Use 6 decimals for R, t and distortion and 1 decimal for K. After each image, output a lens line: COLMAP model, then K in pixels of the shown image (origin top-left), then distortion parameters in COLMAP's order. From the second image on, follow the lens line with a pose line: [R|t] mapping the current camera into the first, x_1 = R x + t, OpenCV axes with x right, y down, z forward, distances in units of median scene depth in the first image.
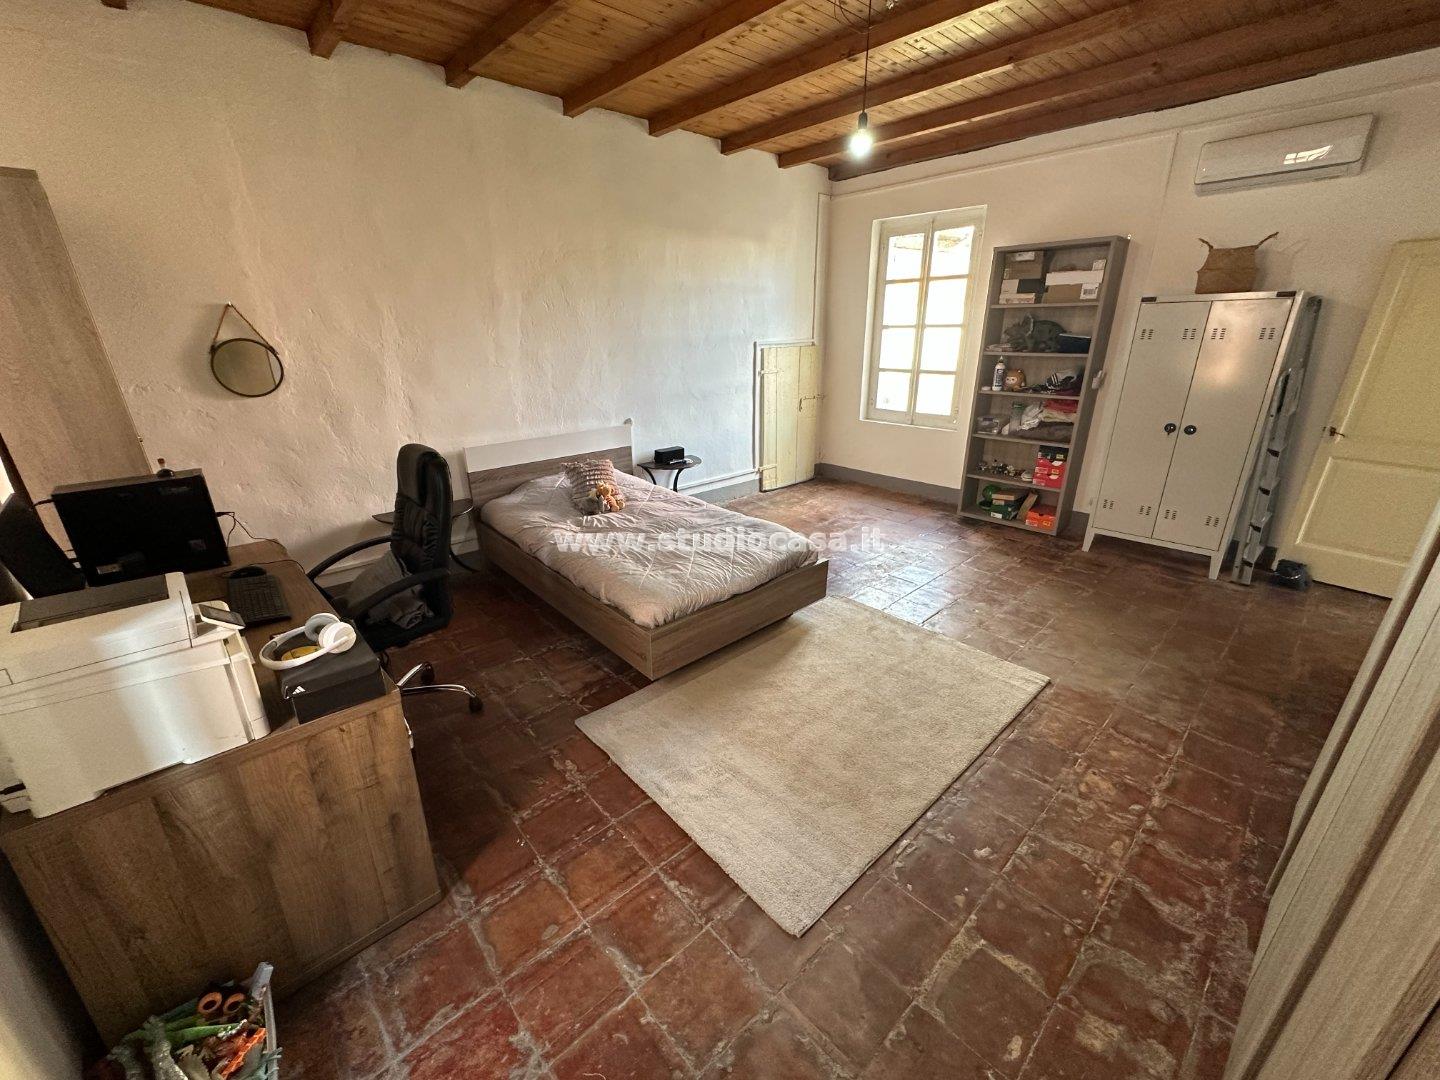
lens RADIAL K [[571.8, 0, 723.7], [0, 571.8, 539.1], [0, 0, 1]] dist [-0.003012, 0.000274]
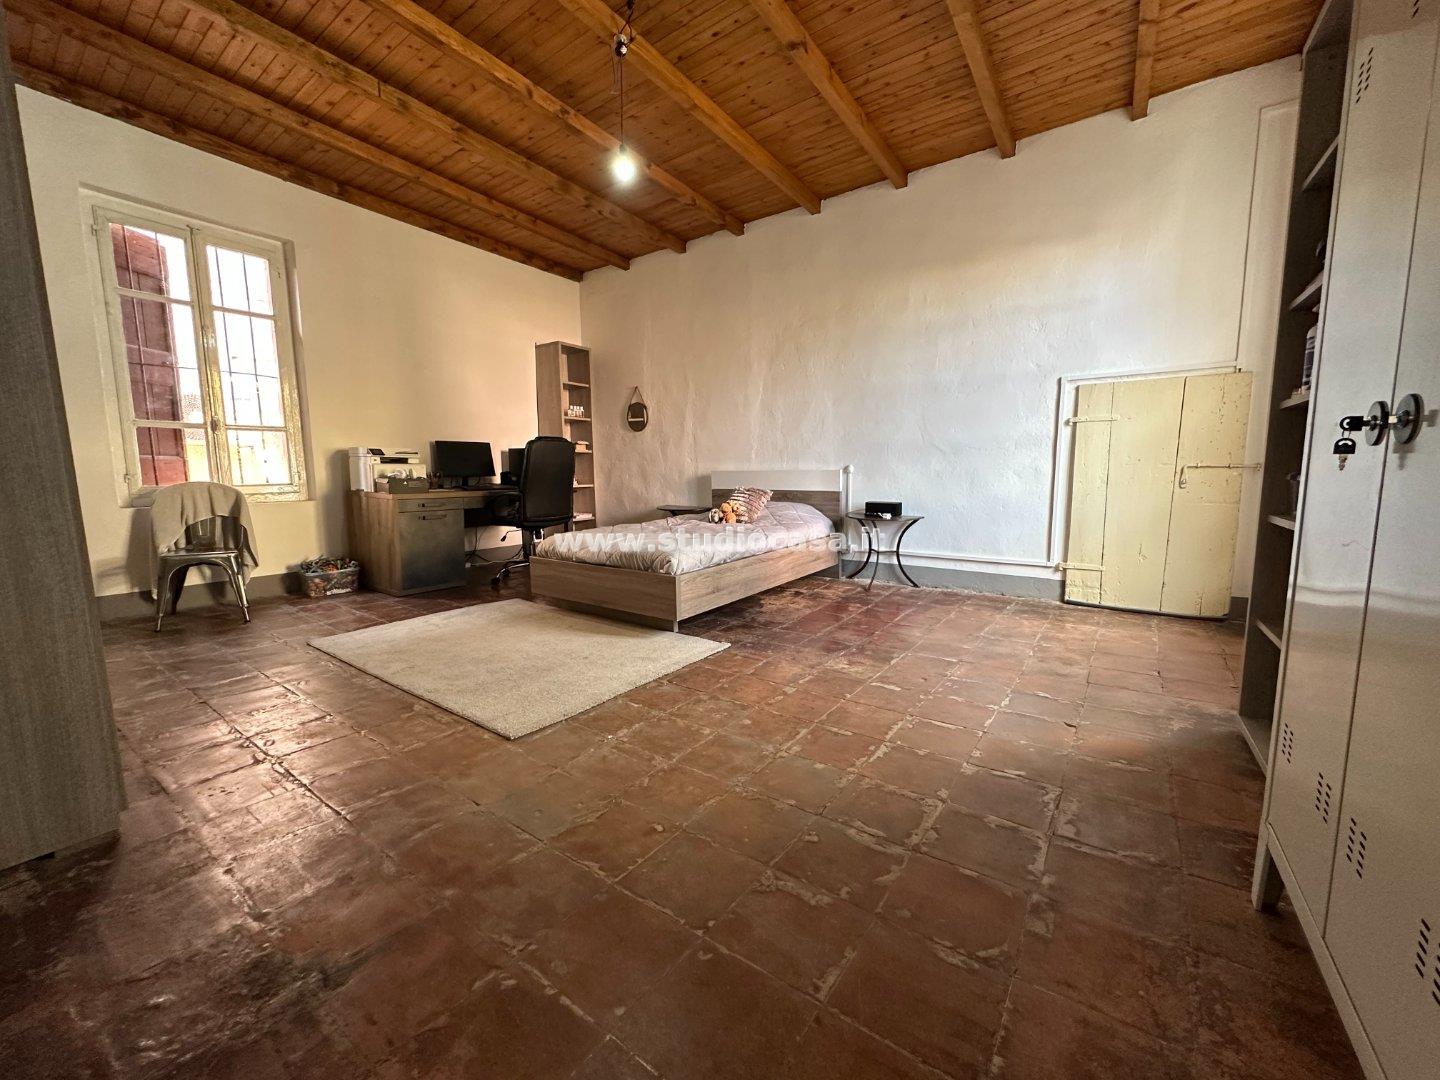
lens RADIAL K [[571.8, 0, 719.4], [0, 571.8, 539.3], [0, 0, 1]] dist [-0.003012, 0.000274]
pose [[0.196506, 0.128117, -0.972096, 0.749960], [-0.338396, 0.939372, 0.055398, -0.066007], [0.920257, 0.318067, 0.227946, 0.585408]]
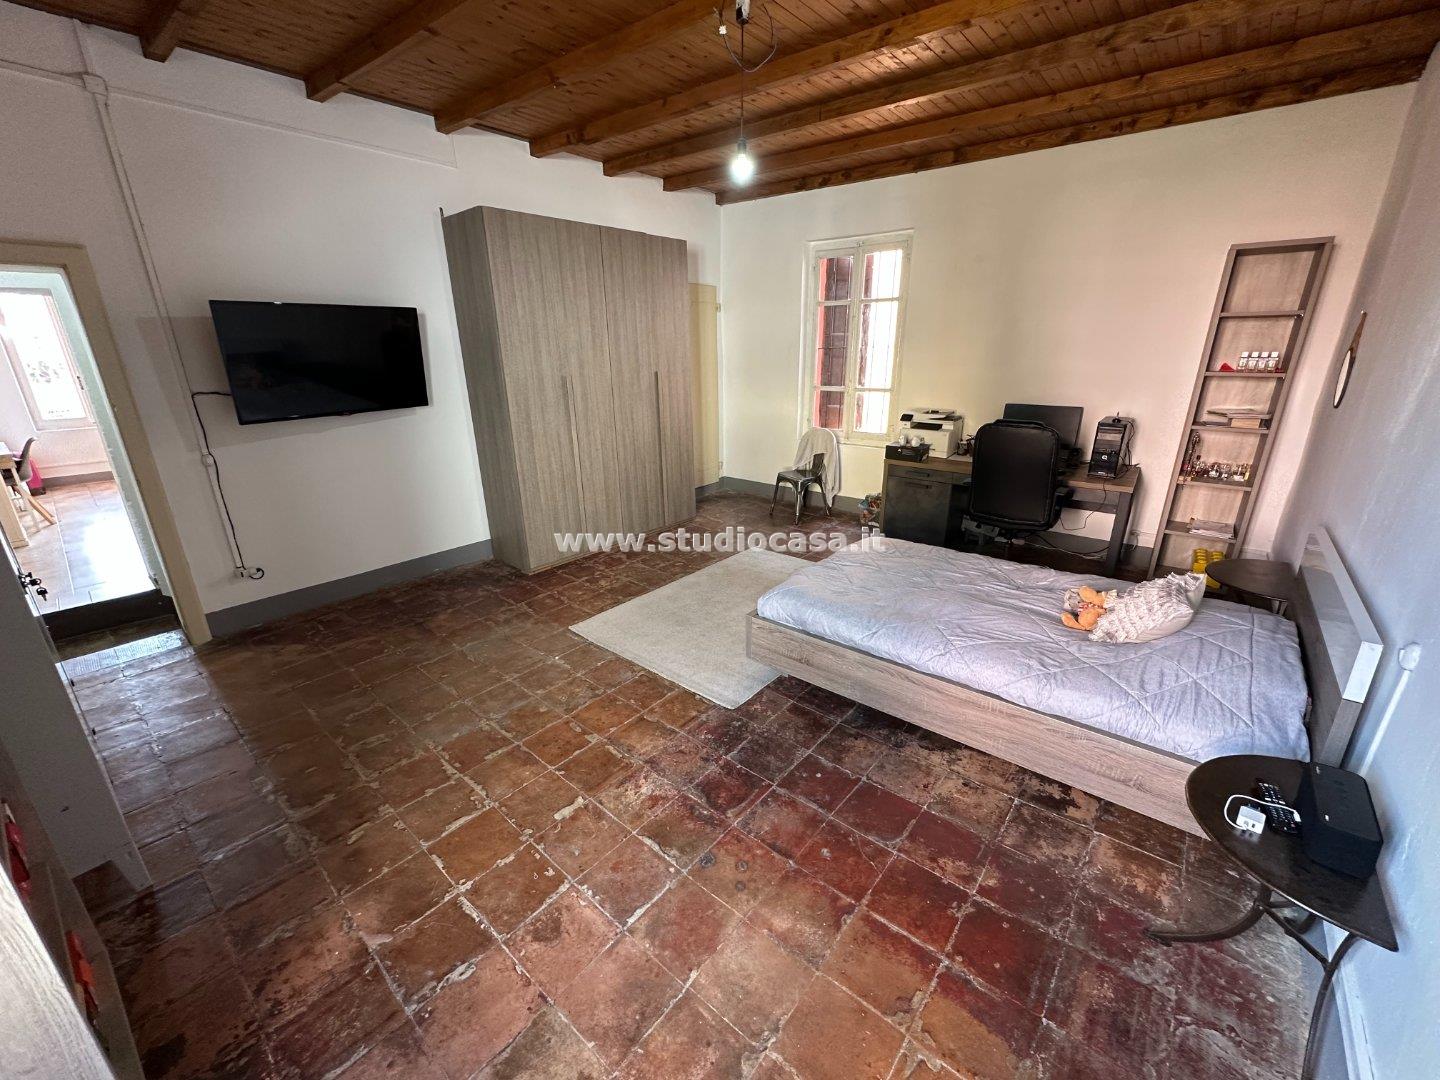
lens RADIAL K [[571.8, 0, 718.3], [0, 571.8, 542.5], [0, 0, 1]] dist [-0.003012, 0.000274]
pose [[-0.991523, 0.059806, -0.115345, 0.223169], [-0.027132, 0.772883, 0.633969, -0.415822], [0.127064, 0.631724, -0.764709, 1.107282]]
